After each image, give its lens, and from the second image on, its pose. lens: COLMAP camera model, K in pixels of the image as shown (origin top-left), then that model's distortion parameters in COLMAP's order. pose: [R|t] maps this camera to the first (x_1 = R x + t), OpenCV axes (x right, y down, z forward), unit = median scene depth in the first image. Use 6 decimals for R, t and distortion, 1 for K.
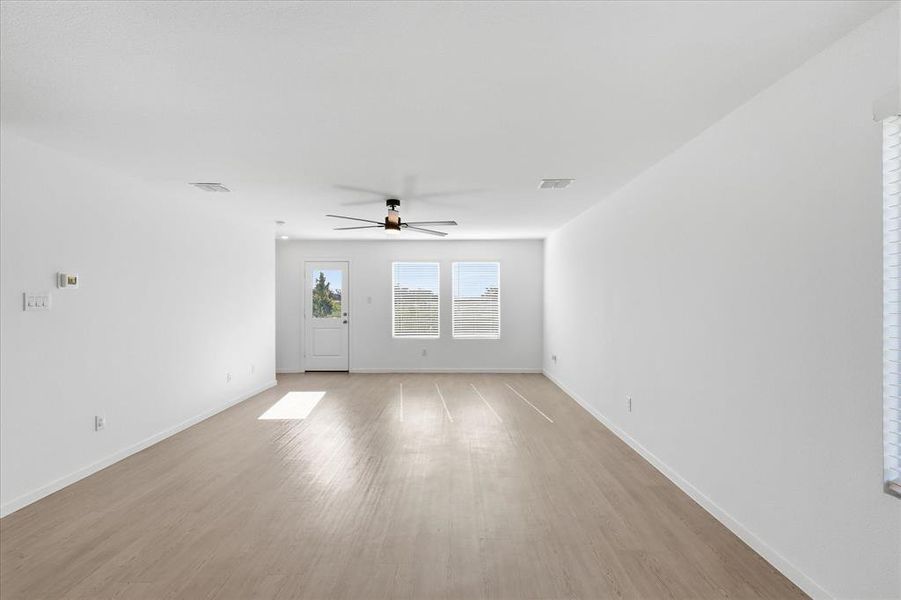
lens RADIAL K [[397.8, 0, 451.1], [0, 397.8, 298.0], [0, 0, 1]] dist [0.009440, 0.000502]
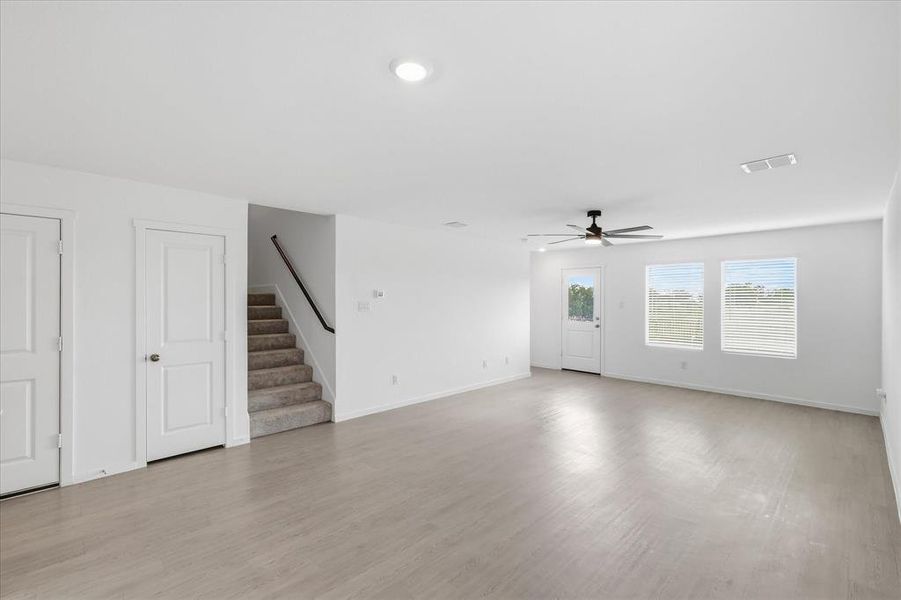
lens RADIAL K [[397.8, 0, 451.1], [0, 397.8, 298.0], [0, 0, 1]] dist [0.009440, 0.000502]
pose [[0.709387, 0.000293, -0.704819, 0.208494], [-0.002014, 0.999997, -0.001611, -0.010468], [0.704817, 0.002562, 0.709385, -0.000514]]
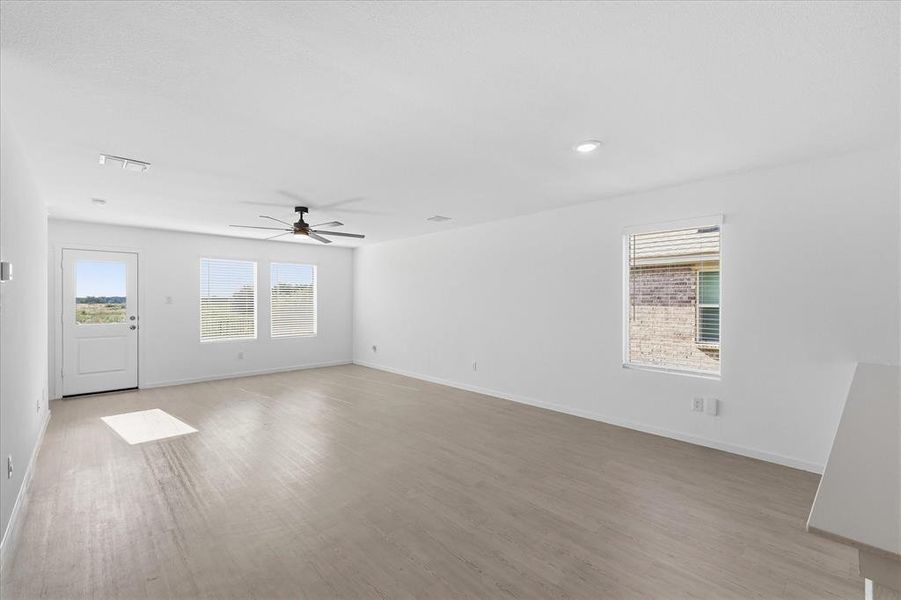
lens RADIAL K [[397.8, 0, 451.1], [0, 397.8, 298.0], [0, 0, 1]] dist [0.009440, 0.000502]
pose [[0.726484, 0.003211, 0.687176, -0.383939], [-0.001360, 0.999994, -0.003235, 0.002130], [-0.687182, 0.001416, 0.726484, -0.041145]]
